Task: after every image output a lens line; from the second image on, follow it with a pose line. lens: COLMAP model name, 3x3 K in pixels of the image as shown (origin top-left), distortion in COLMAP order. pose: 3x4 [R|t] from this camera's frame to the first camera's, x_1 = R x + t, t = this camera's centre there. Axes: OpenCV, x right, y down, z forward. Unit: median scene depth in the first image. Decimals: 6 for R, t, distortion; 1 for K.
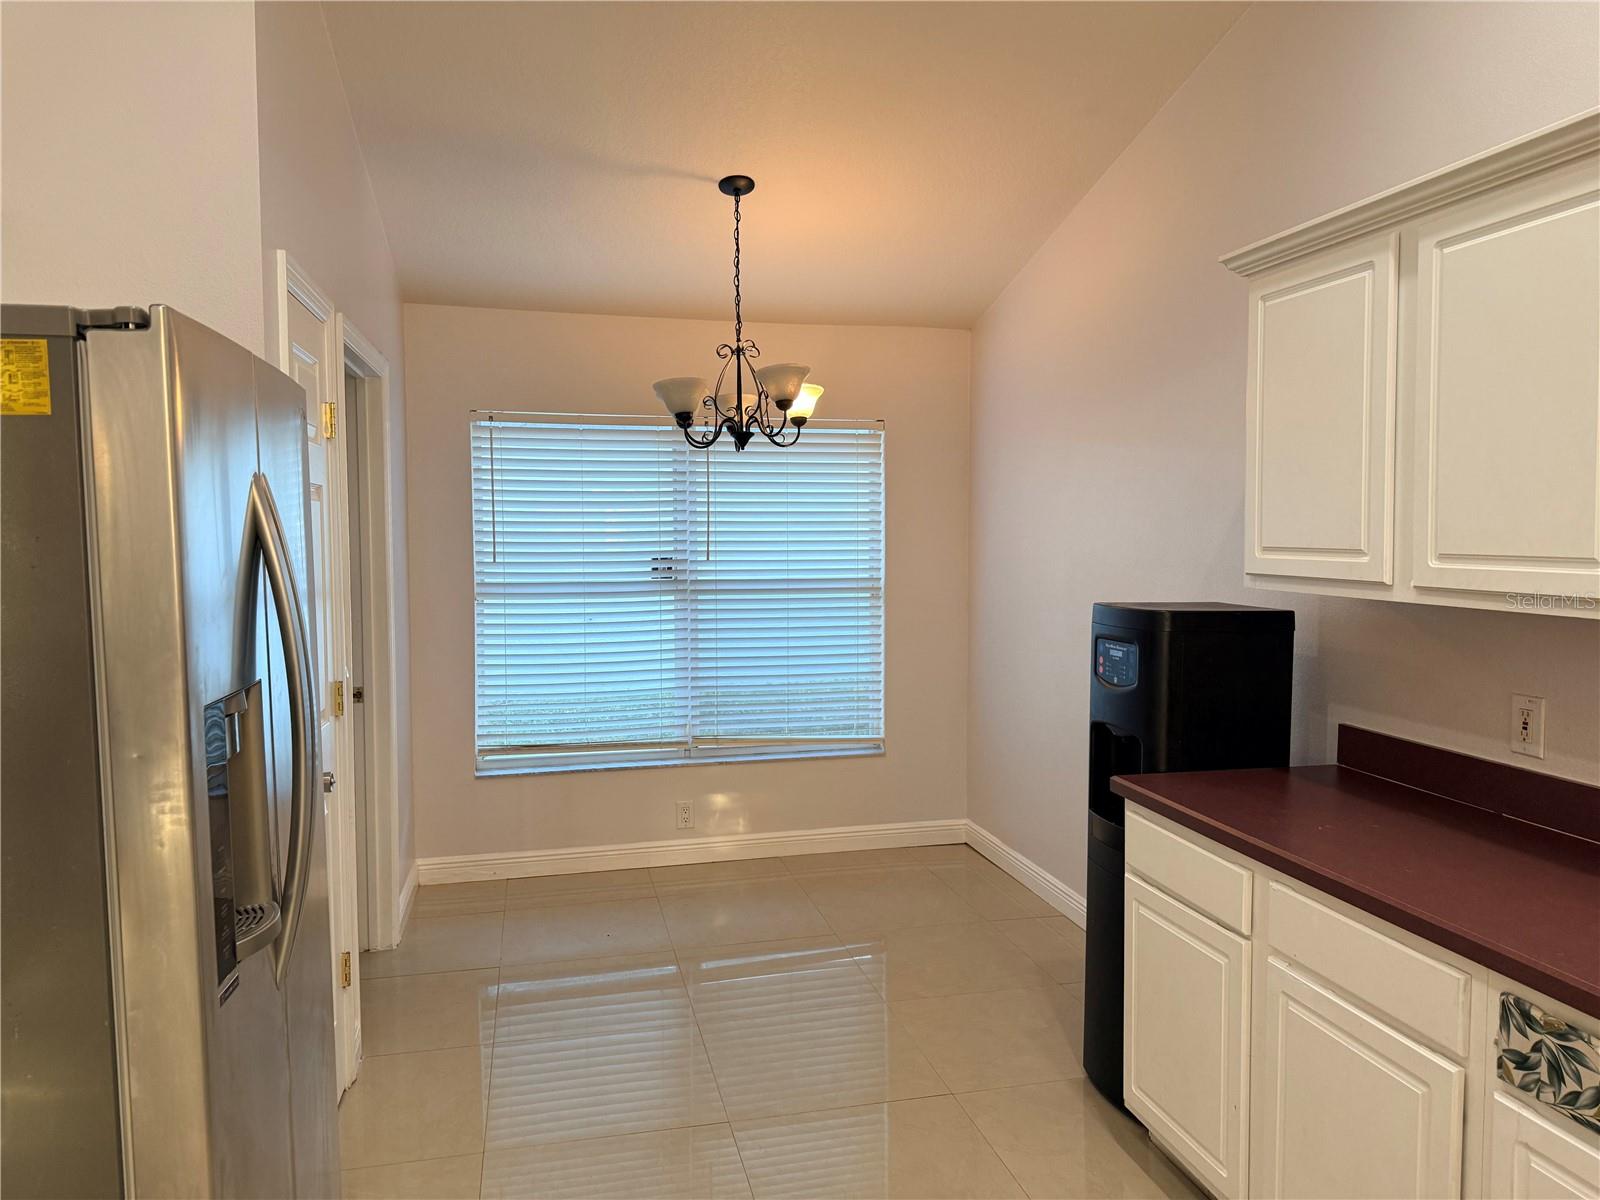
lens RADIAL K [[1113.8, 0, 794.3], [0, 1113.8, 592.2], [0, 0, 1]] dist [0.039659, 0.001083]
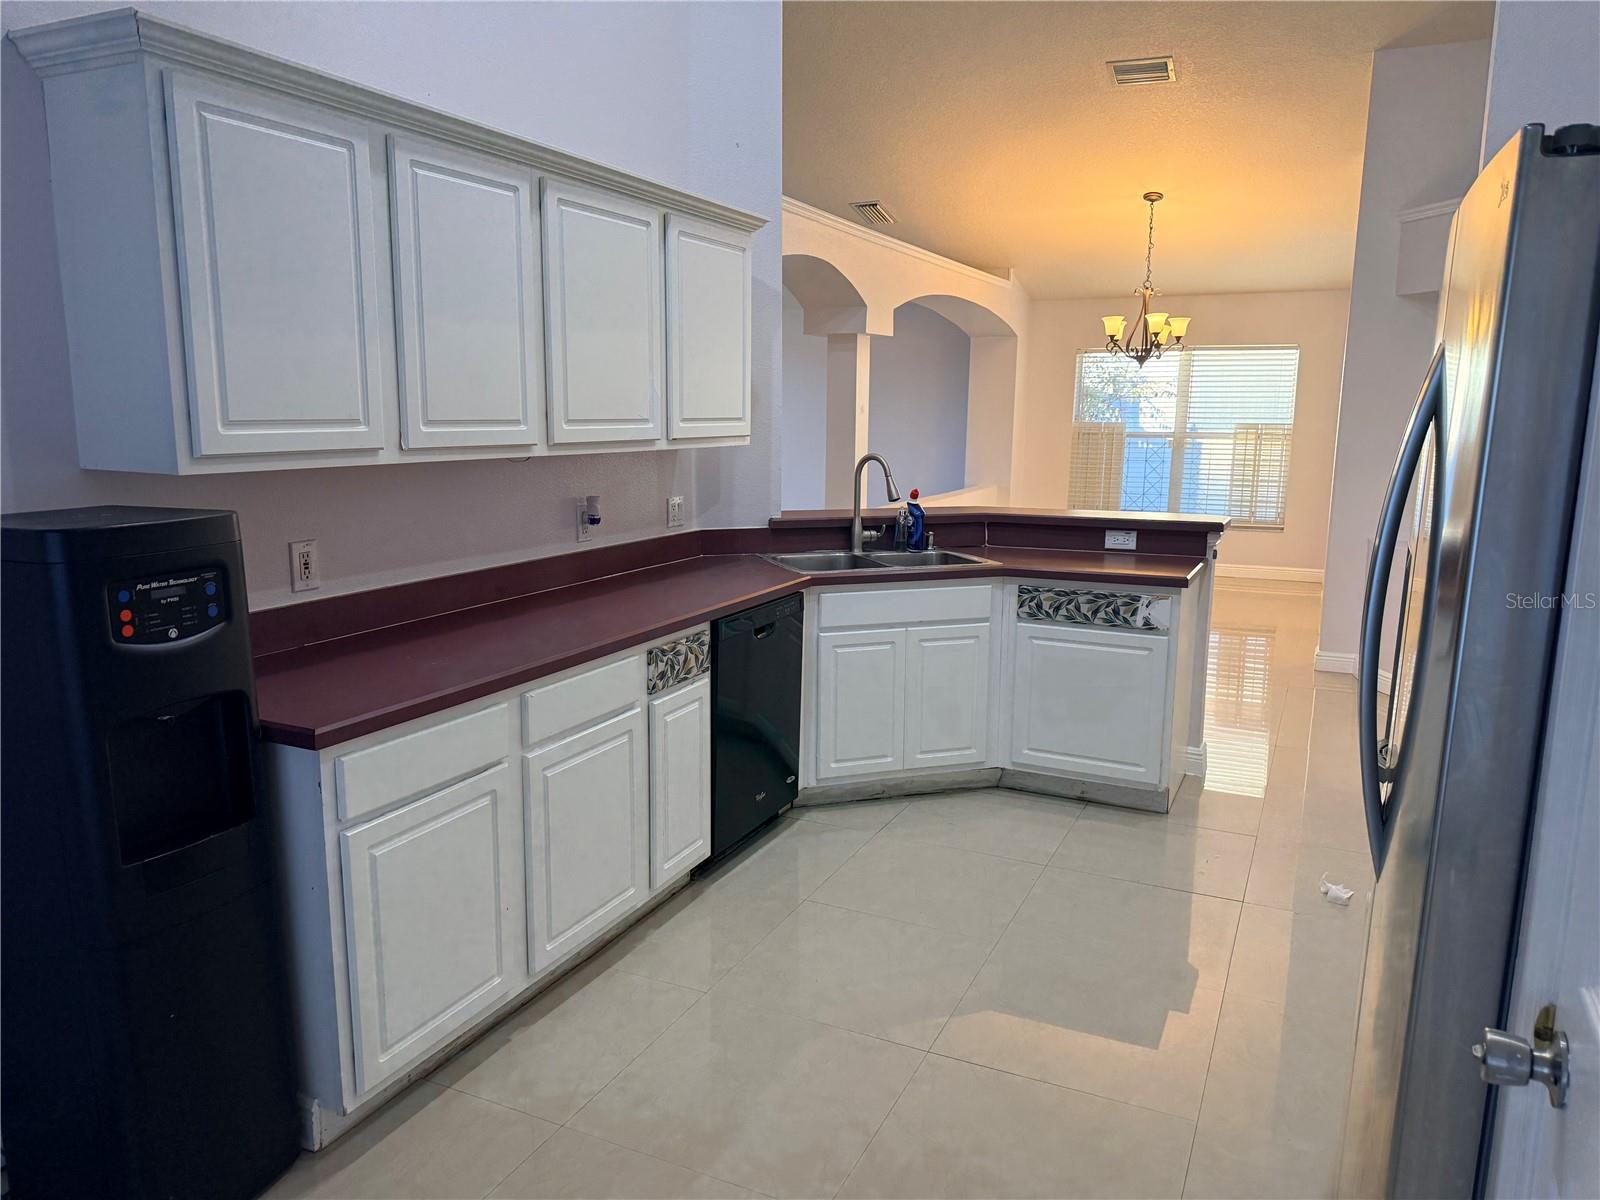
lens RADIAL K [[1113.8, 0, 790.9], [0, 1113.8, 607.7], [0, 0, 1]] dist [0.039659, 0.001083]
pose [[-0.761355, -0.117454, 0.637607, -0.546592], [0.041864, 0.972494, 0.229134, -0.096709], [-0.646982, 0.201145, -0.735497, 1.666367]]
